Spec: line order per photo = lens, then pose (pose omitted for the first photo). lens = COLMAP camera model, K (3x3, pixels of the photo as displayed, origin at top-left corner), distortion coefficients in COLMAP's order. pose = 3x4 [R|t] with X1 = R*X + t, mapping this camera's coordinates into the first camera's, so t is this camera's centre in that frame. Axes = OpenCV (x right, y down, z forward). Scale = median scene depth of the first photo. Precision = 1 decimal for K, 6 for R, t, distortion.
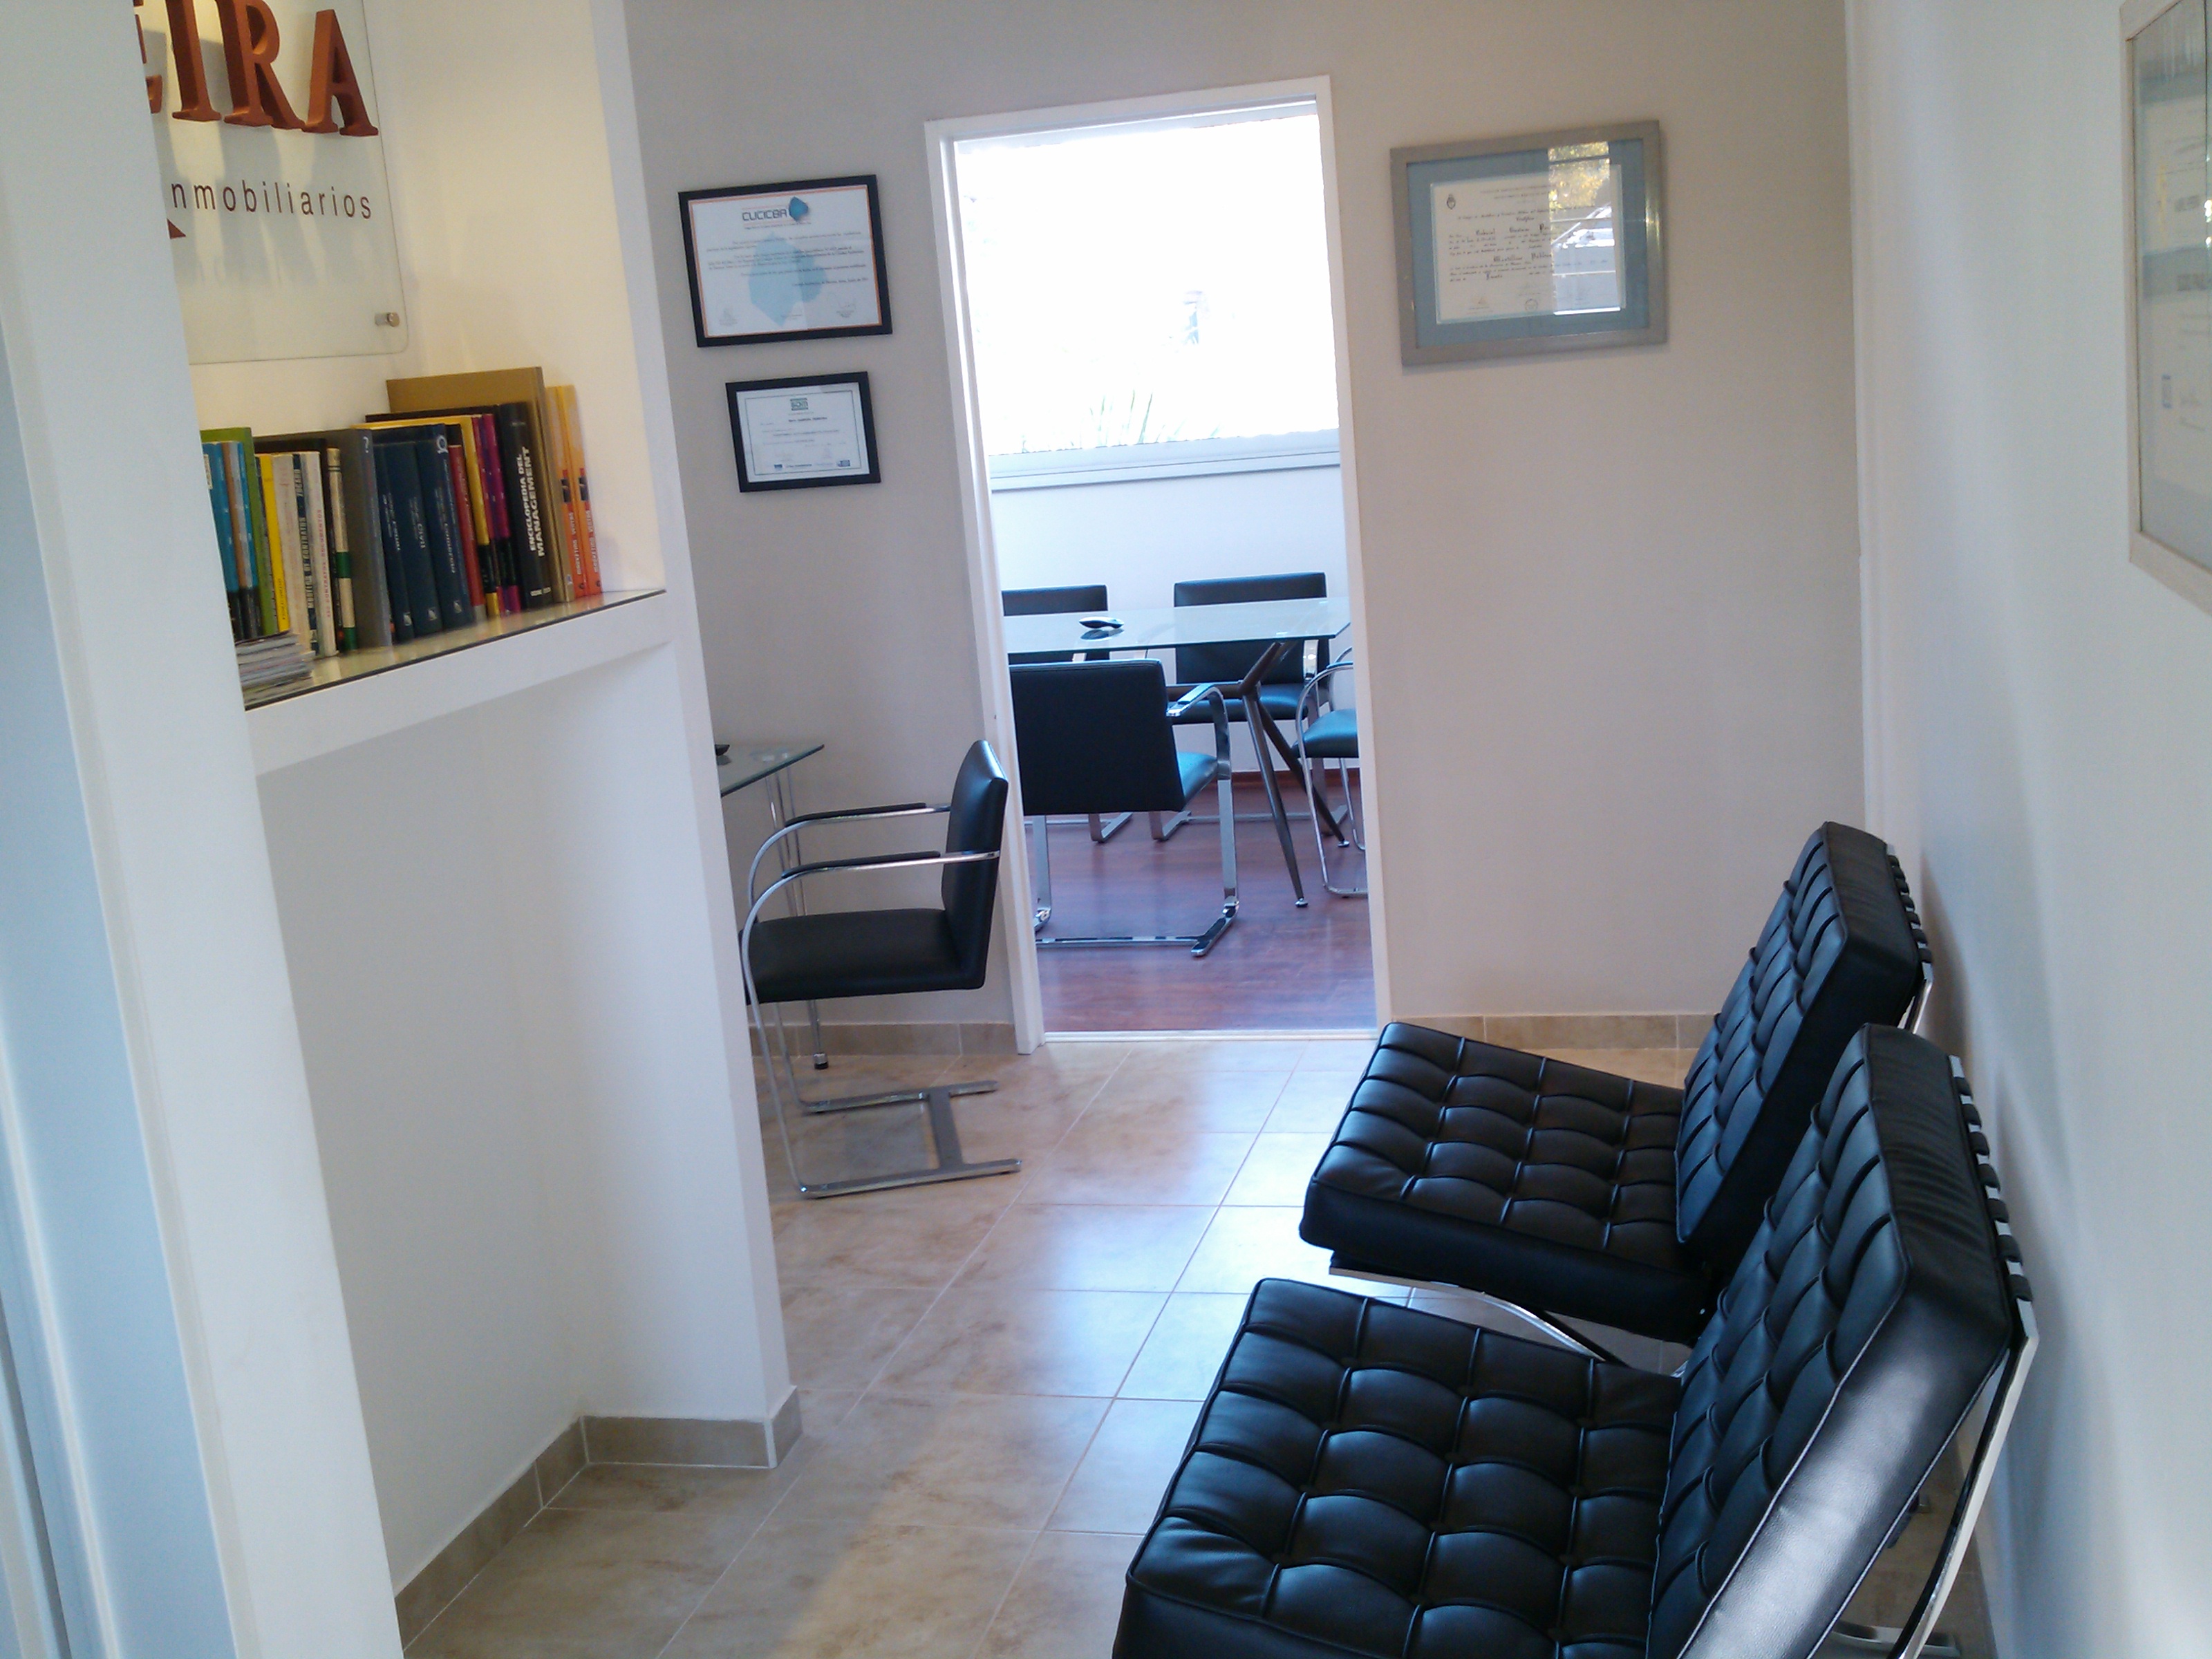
lens RADIAL K [[2421.8, 0, 1107.1], [0, 2421.8, 830.4], [0, 0, 1]] dist [-0.013540, 0.000000]
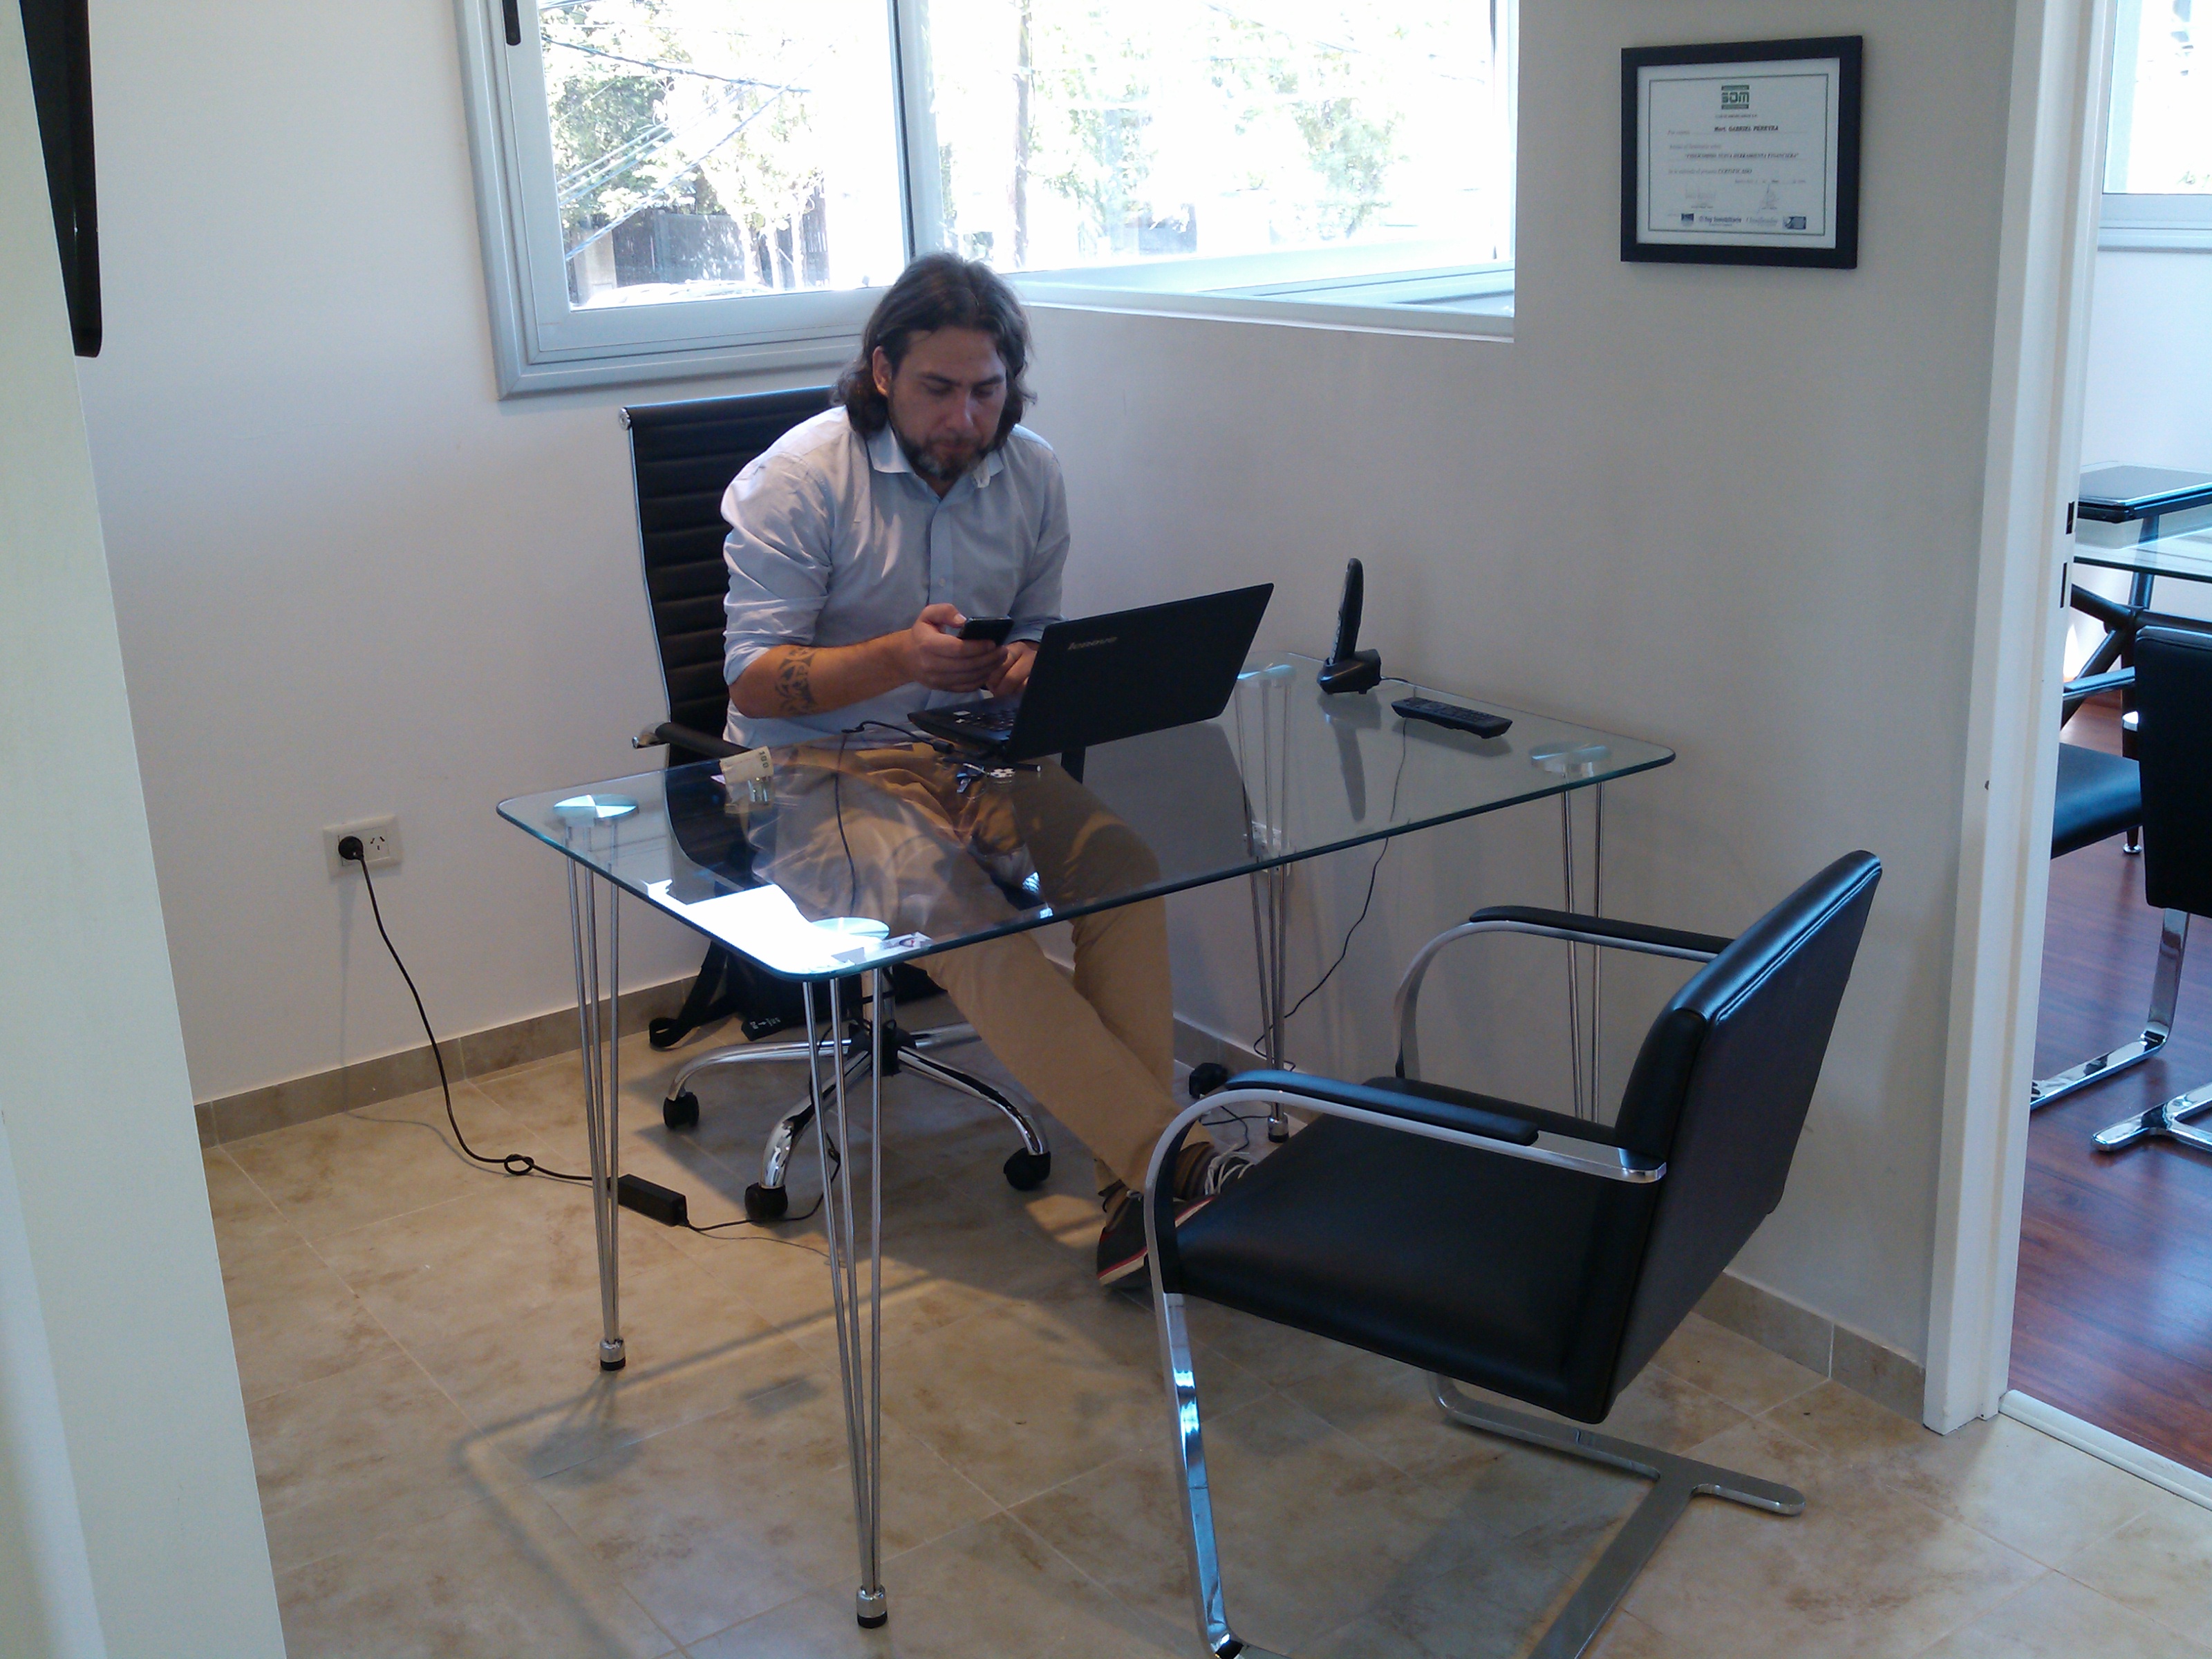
lens RADIAL K [[2421.8, 0, 1106.5], [0, 2421.8, 822.6], [0, 0, 1]] dist [-0.013540, 0.000000]
pose [[0.758129, 0.234741, -0.608389, 0.116211], [-0.154186, 0.971035, 0.182529, -0.100394], [0.633614, -0.044575, 0.772364, 0.518255]]
